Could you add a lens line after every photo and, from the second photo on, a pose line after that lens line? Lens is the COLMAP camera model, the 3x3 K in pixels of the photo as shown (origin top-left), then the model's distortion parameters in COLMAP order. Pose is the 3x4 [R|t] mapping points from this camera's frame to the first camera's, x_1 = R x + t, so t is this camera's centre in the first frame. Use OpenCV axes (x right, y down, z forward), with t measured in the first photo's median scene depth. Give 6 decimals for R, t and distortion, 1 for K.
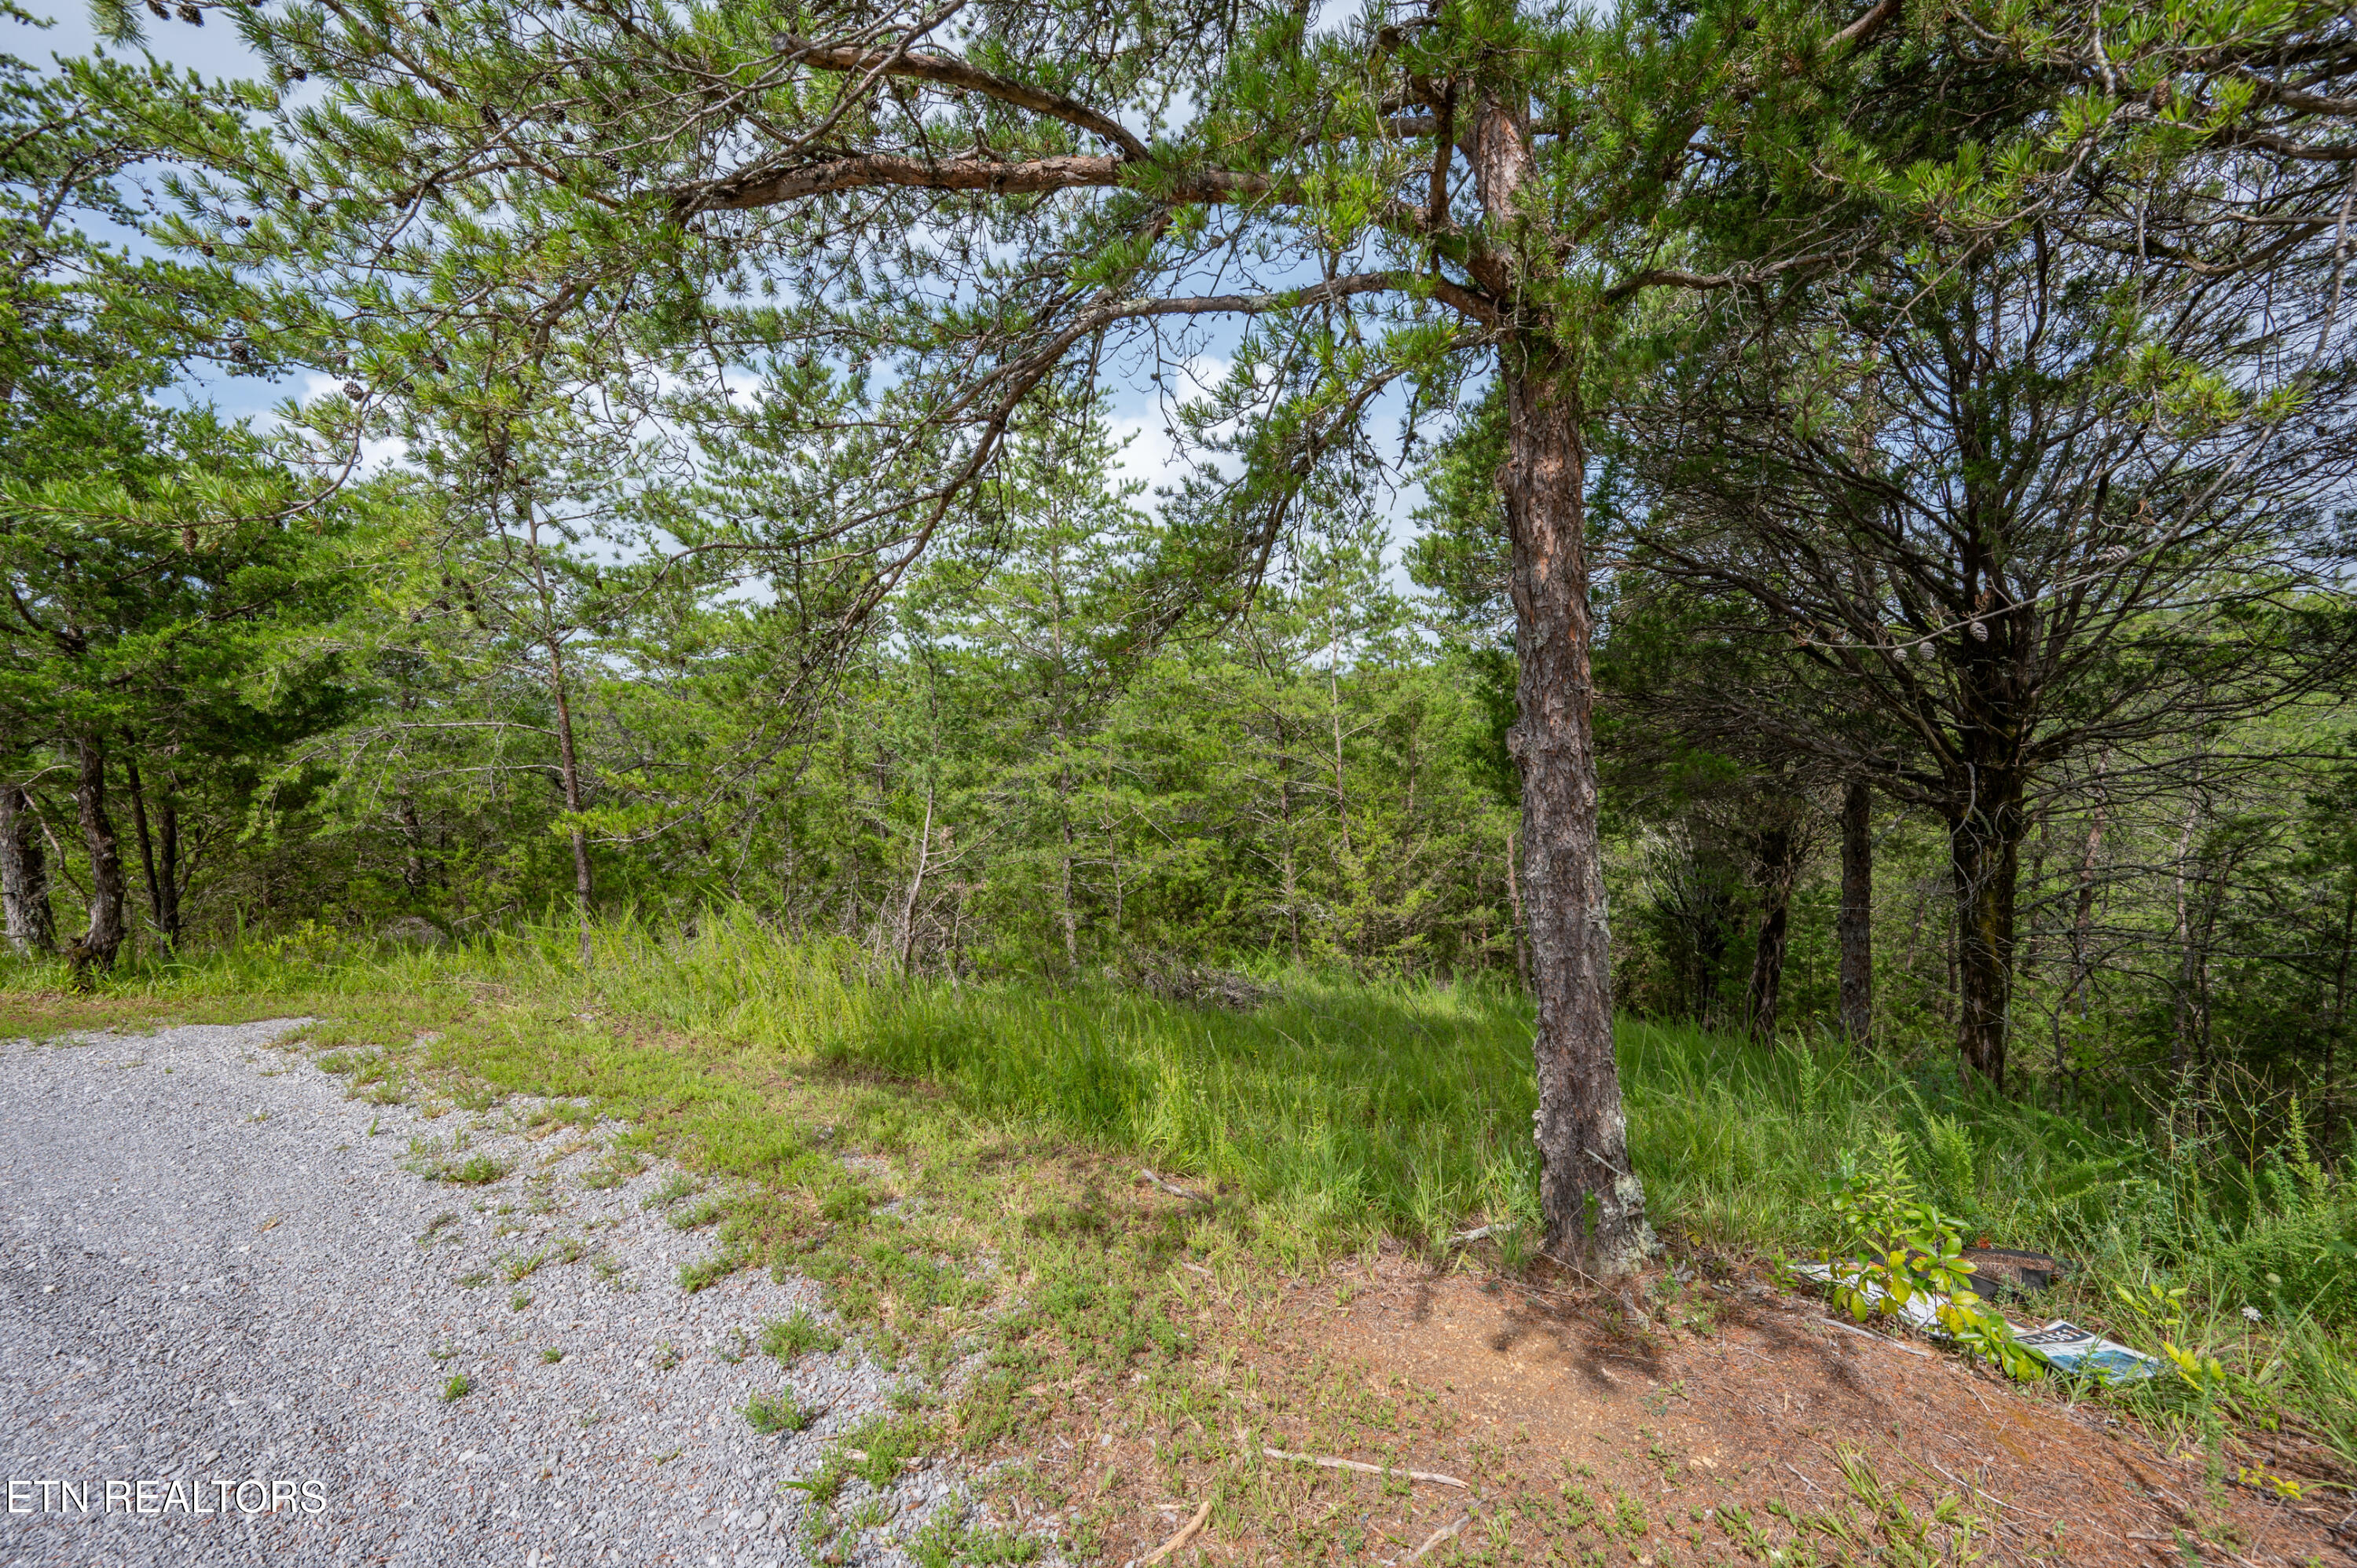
lens RADIAL K [[920.9, 0, 1179.3], [0, 920.9, 779.4], [0, 0, 1]] dist [-0.001323, 0.000257]
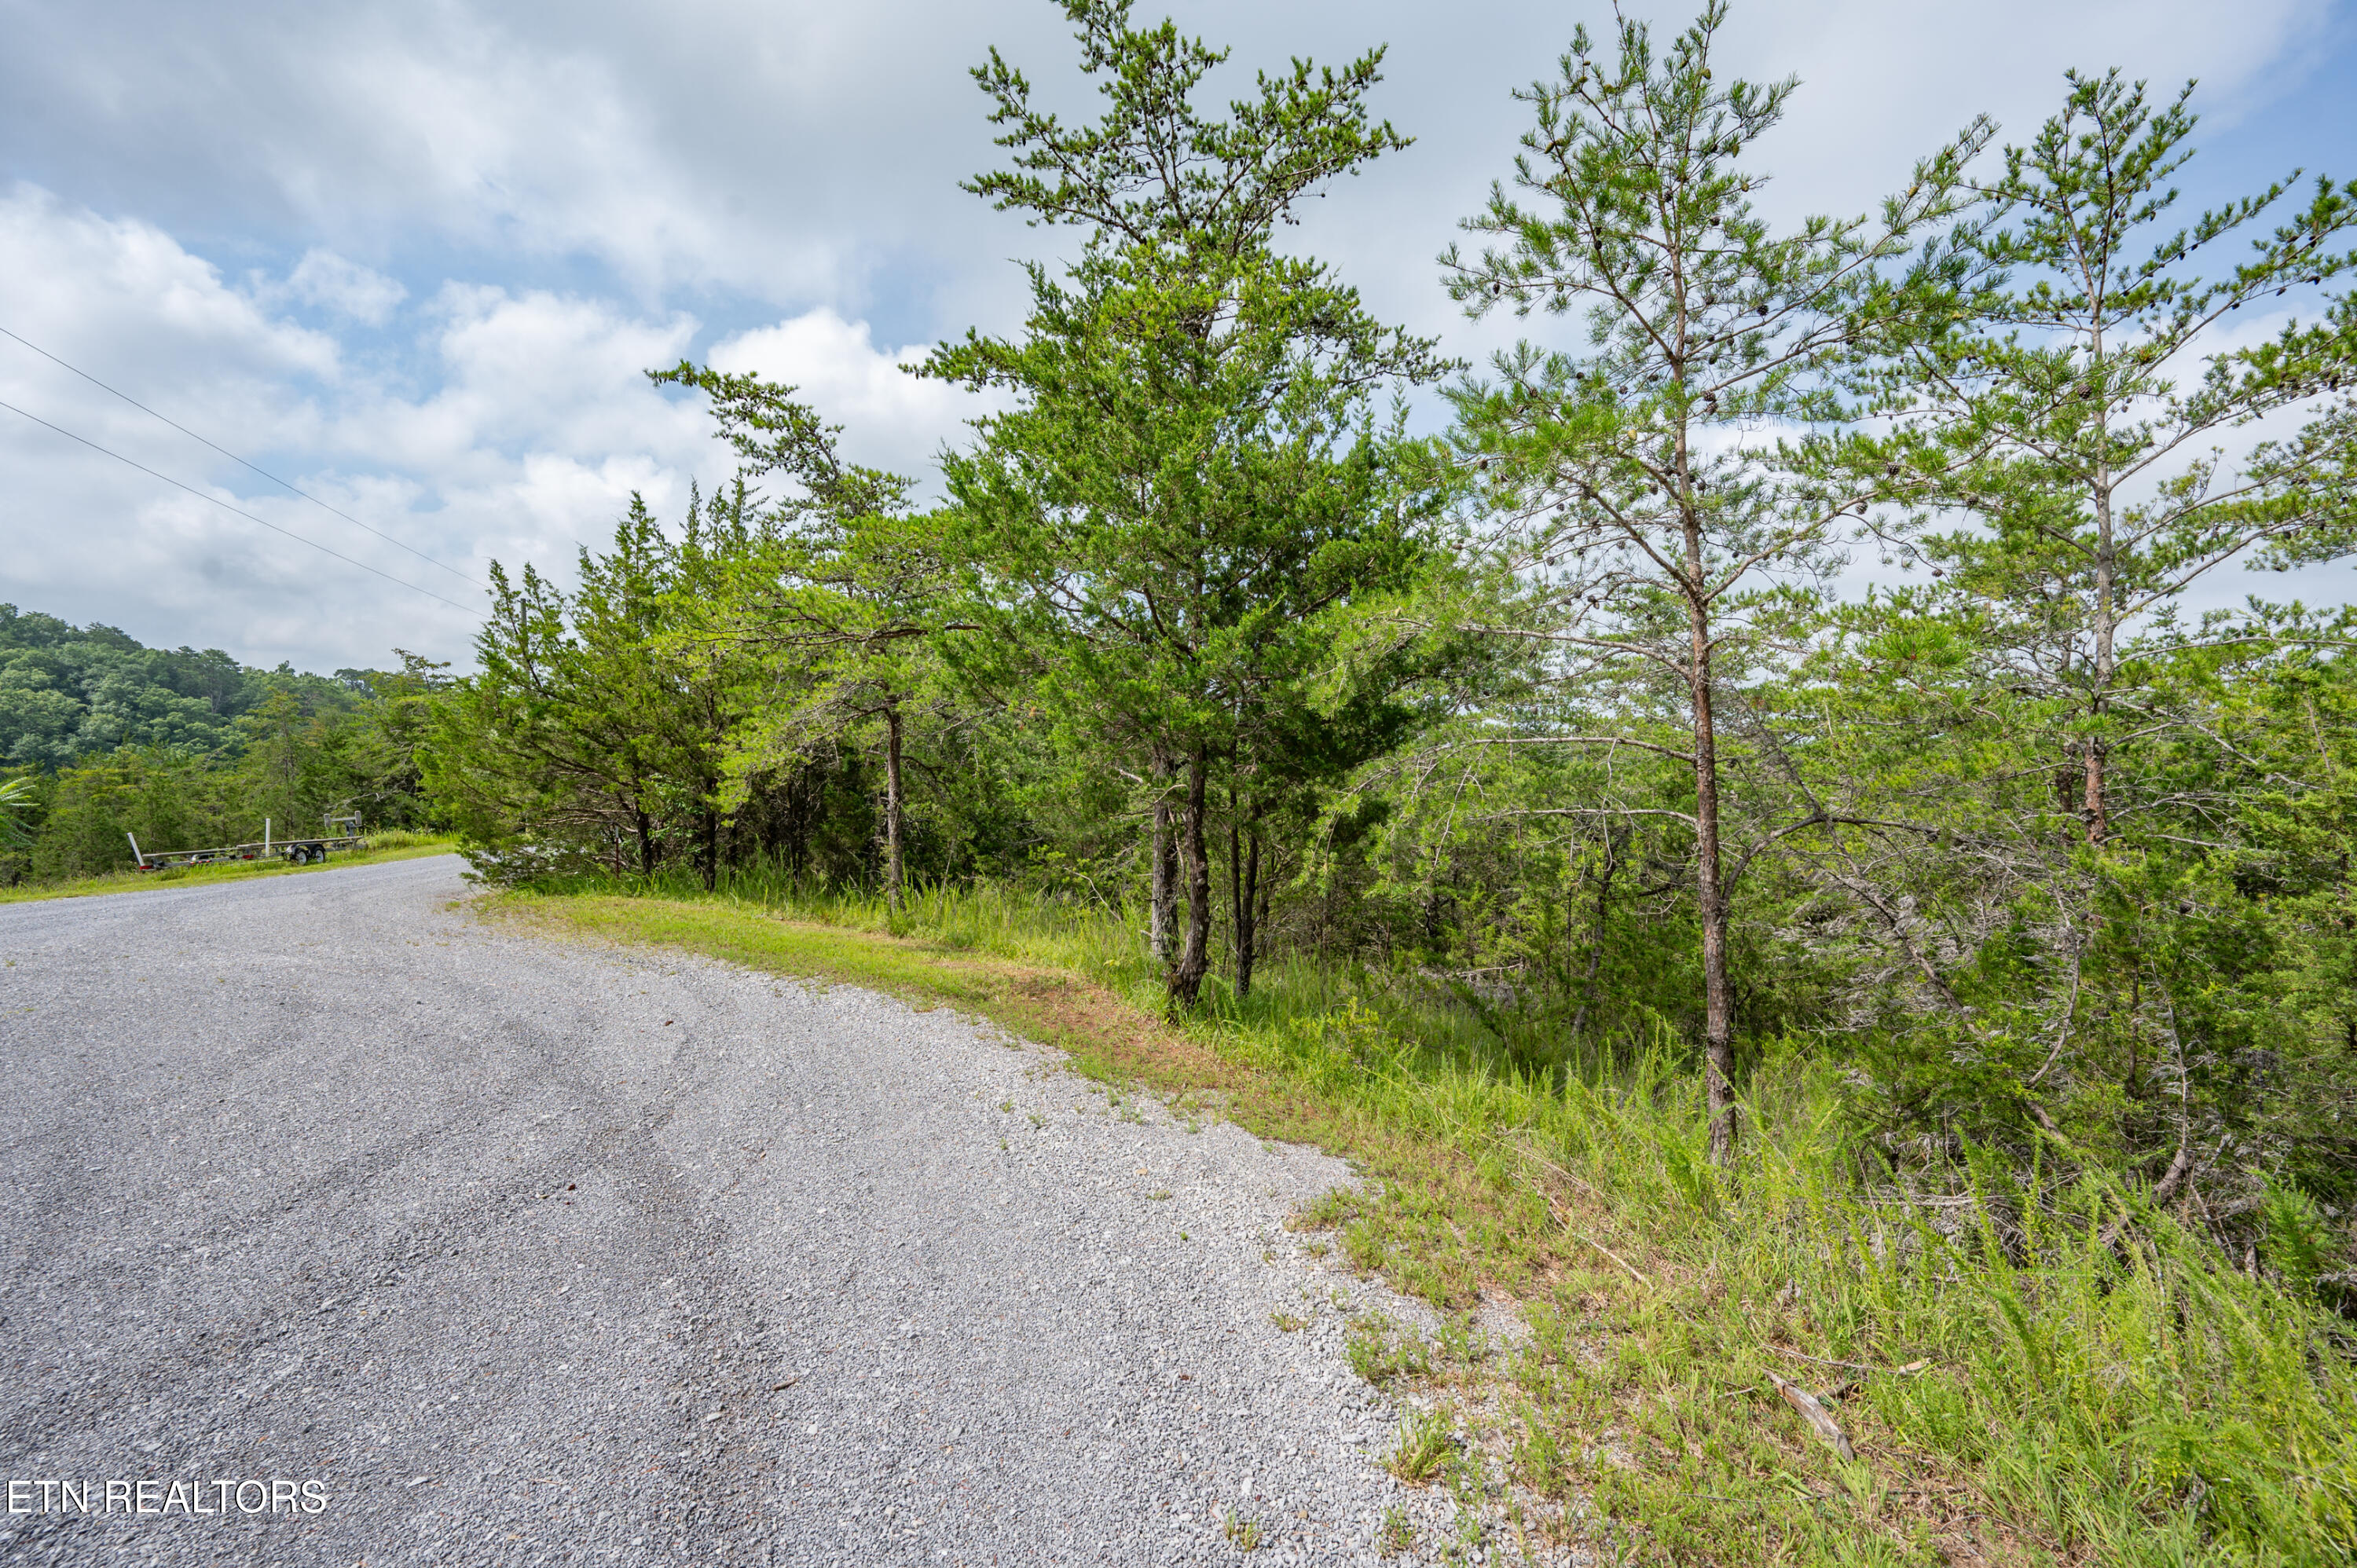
lens RADIAL K [[920.9, 0, 1179.3], [0, 920.9, 779.4], [0, 0, 1]] dist [-0.001323, 0.000257]
pose [[0.578728, 0.030504, -0.814950, -0.362301], [-0.074065, 0.997136, -0.015274, -0.003962], [0.812150, 0.069199, 0.579330, 0.376477]]
